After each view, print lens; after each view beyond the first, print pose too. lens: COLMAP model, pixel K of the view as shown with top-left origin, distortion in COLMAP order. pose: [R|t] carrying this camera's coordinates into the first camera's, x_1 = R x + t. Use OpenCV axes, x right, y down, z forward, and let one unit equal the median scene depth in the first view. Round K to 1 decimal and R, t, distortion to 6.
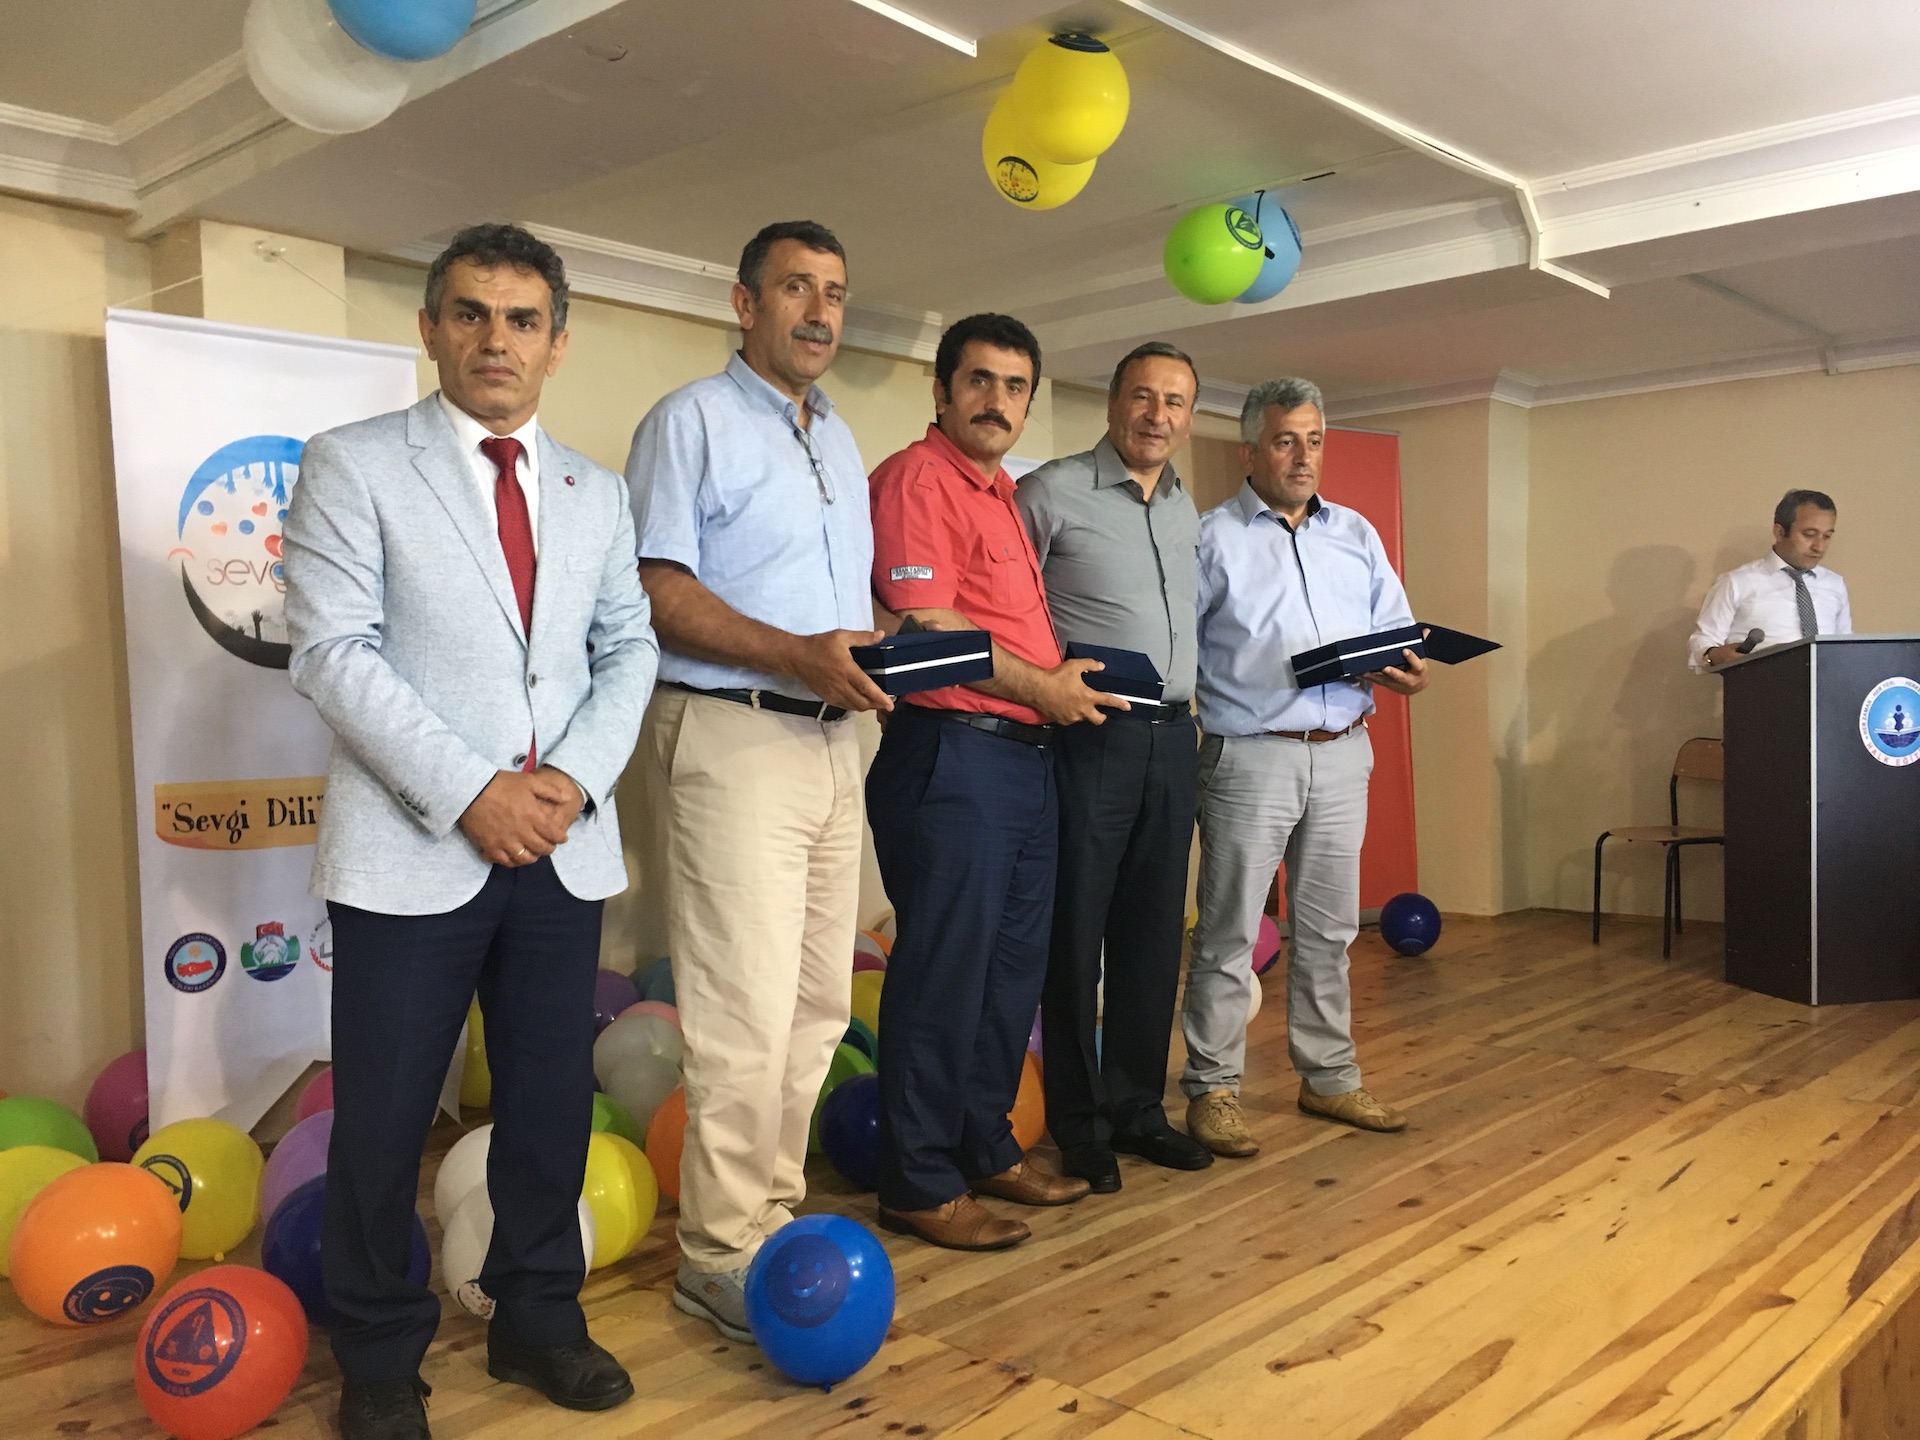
lens RADIAL K [[1655.6, 0, 971.0], [0, 1655.6, 722.1], [0, 0, 1]] dist [0.014052, -0.013542]
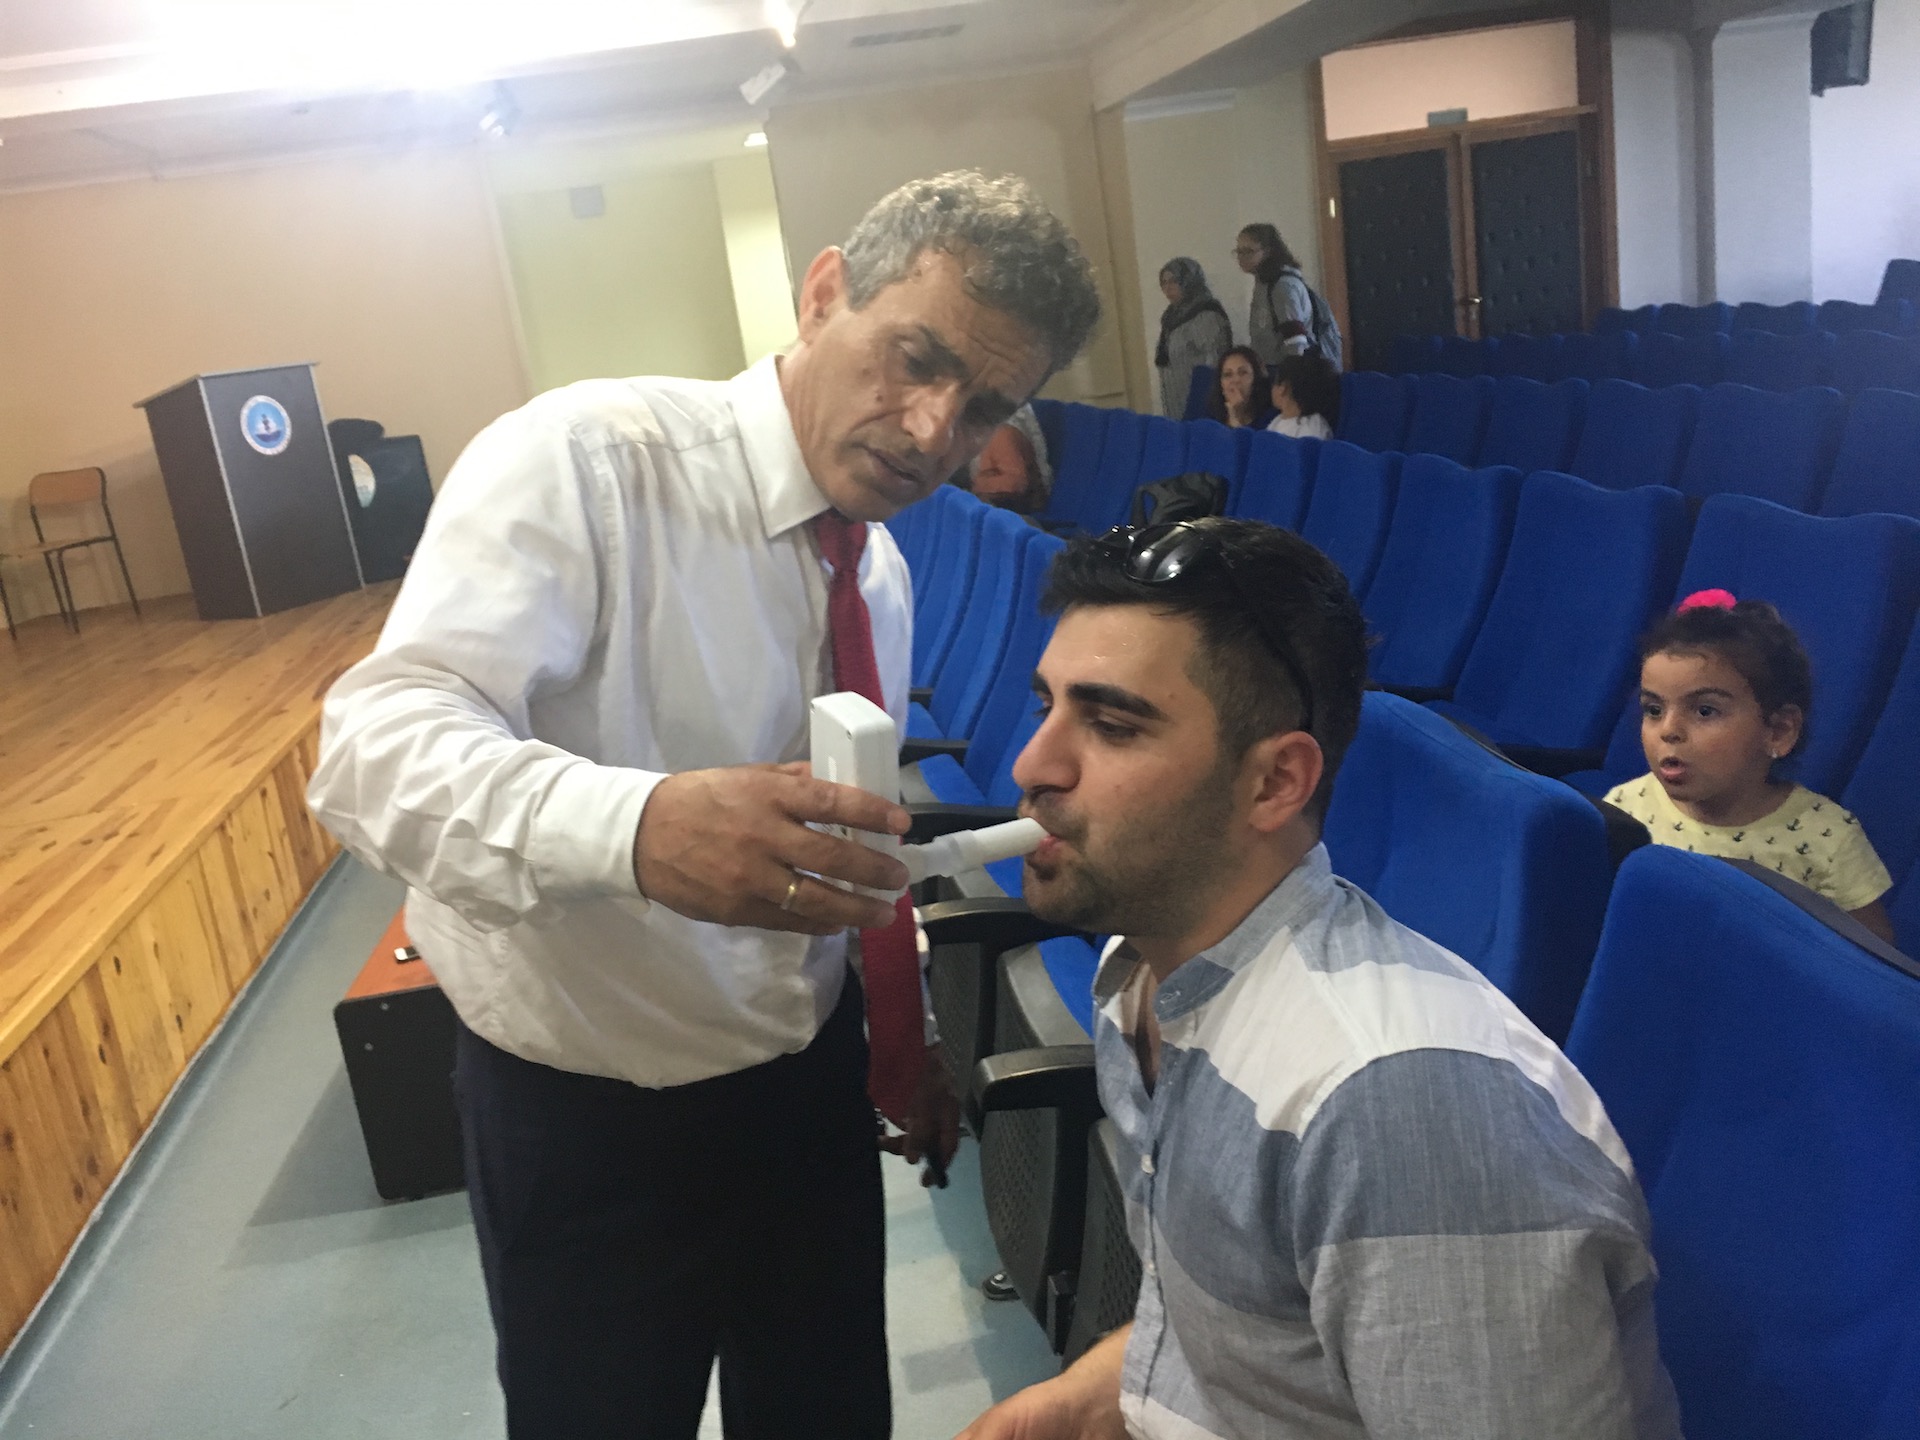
lens RADIAL K [[1655.6, 0, 963.0], [0, 1655.6, 719.0], [0, 0, 1]] dist [0.014052, -0.013542]
pose [[0.608143, -0.260200, 0.749972, -0.269627], [0.151245, 0.965427, 0.212309, 0.034048], [-0.779286, -0.015685, 0.626472, -0.464201]]
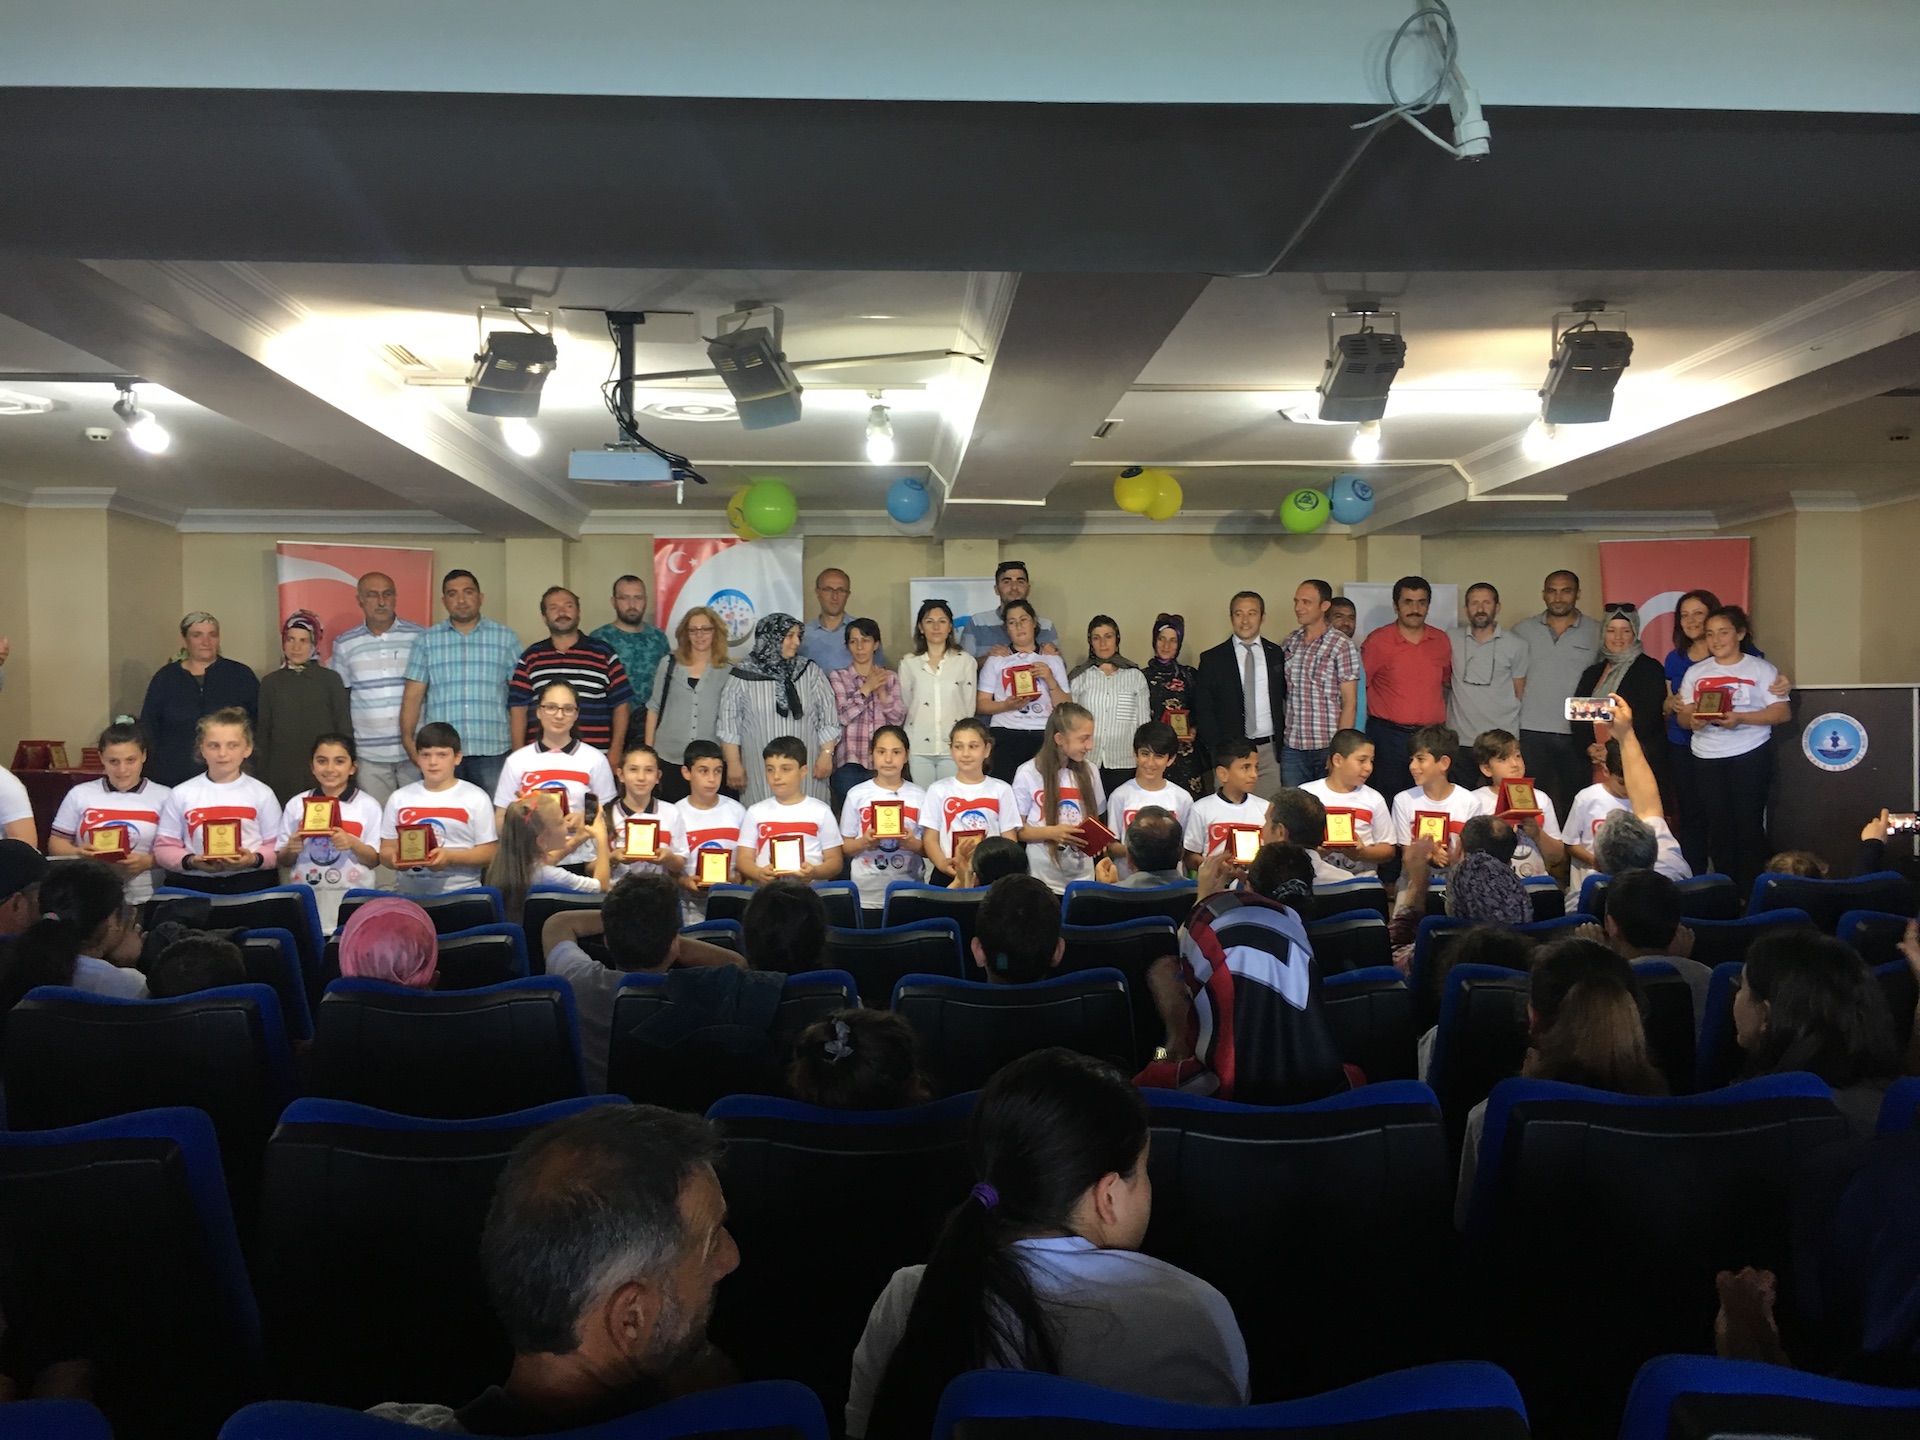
lens RADIAL K [[1538.3, 0, 963.5], [0, 1538.3, 719.1], [0, 0, 1]] dist [0.001568, -0.005749]
pose [[0.708862, 0.020383, -0.705052, 1.005506], [-0.024415, 0.999692, 0.004354, -0.008071], [0.704924, 0.014127, 0.709142, -0.587011]]
